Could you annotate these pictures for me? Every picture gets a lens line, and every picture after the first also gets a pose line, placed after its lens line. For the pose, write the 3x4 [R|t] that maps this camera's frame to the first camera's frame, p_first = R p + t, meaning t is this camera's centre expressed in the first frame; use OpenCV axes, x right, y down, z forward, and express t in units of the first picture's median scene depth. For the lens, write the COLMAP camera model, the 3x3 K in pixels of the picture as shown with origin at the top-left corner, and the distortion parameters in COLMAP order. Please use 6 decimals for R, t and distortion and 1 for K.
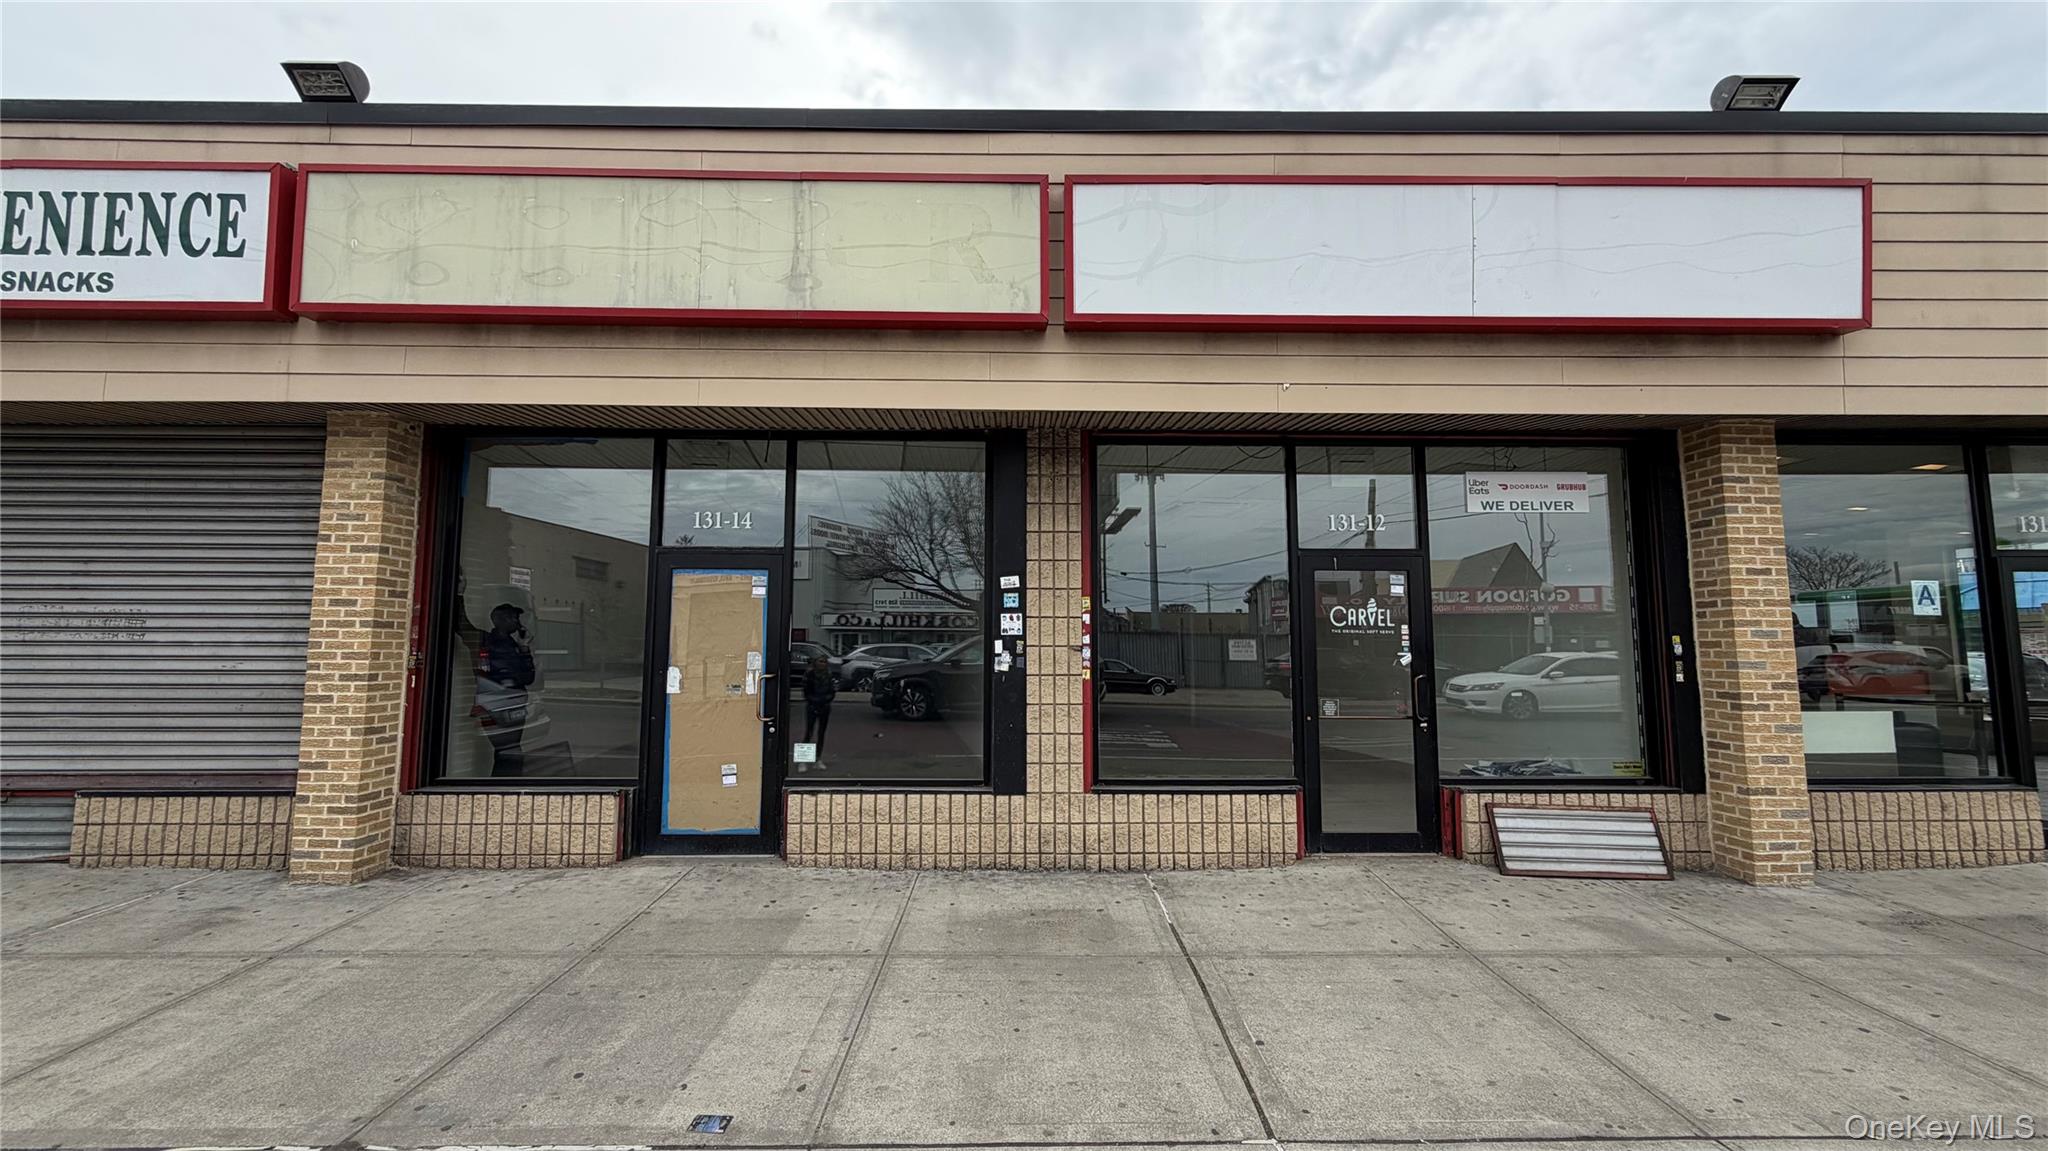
lens RADIAL K [[796.8, 0, 1024.1], [0, 796.8, 581.6], [0, 0, 1]] dist [0.003292, -0.000496]
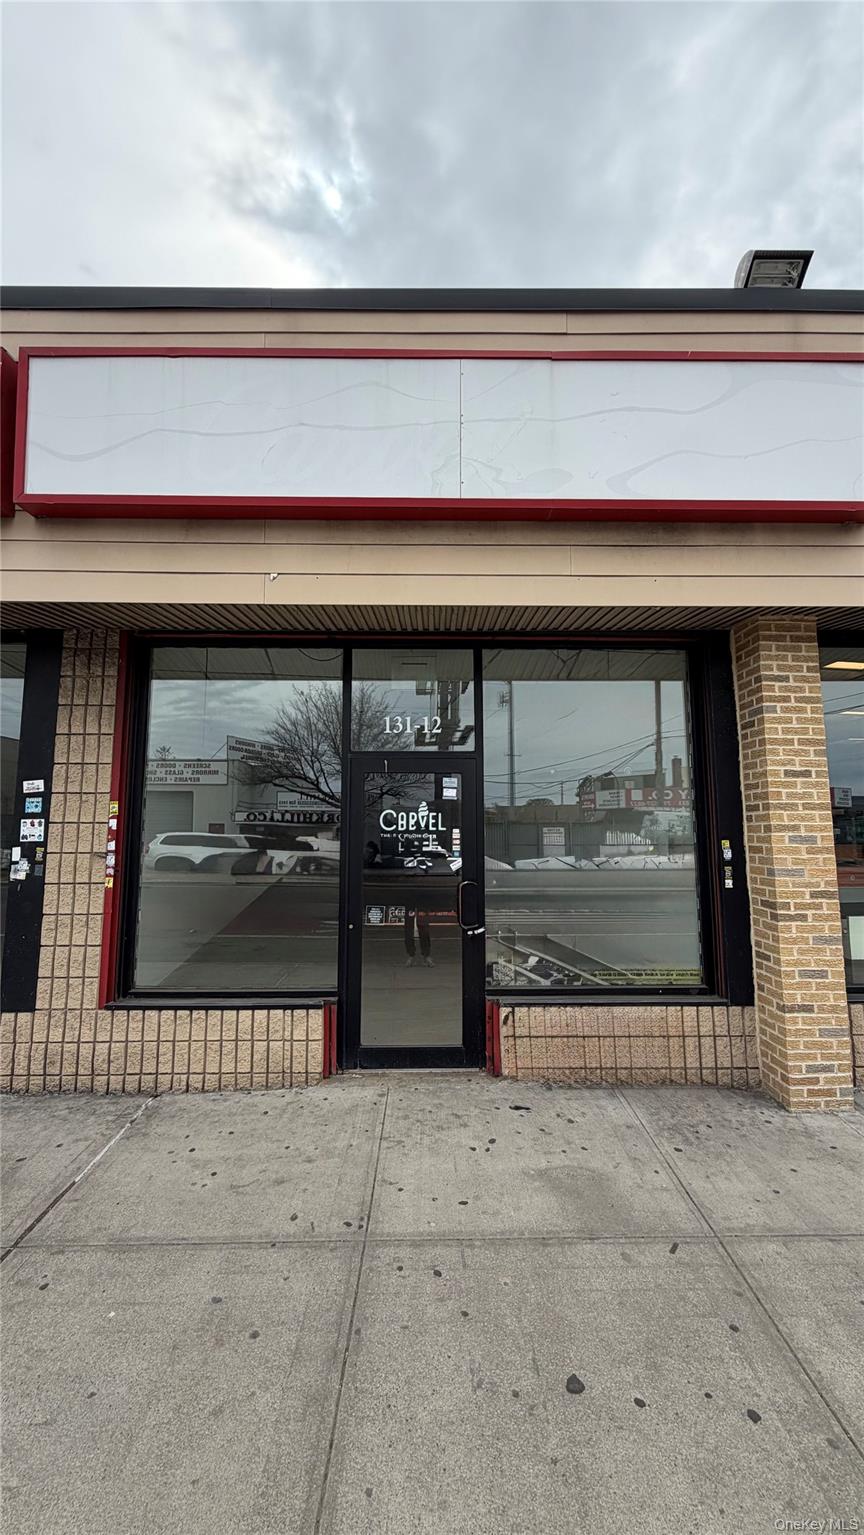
lens RADIAL K [[597.2, 0, 436.9], [0, 597.2, 769.7], [0, 0, 1]] dist [0.003292, -0.000496]
pose [[0.999990, -0.002179, 0.003865, 0.478520], [0.002266, 0.999745, -0.022453, -0.002276], [-0.003815, 0.022461, 0.999740, 0.283028]]
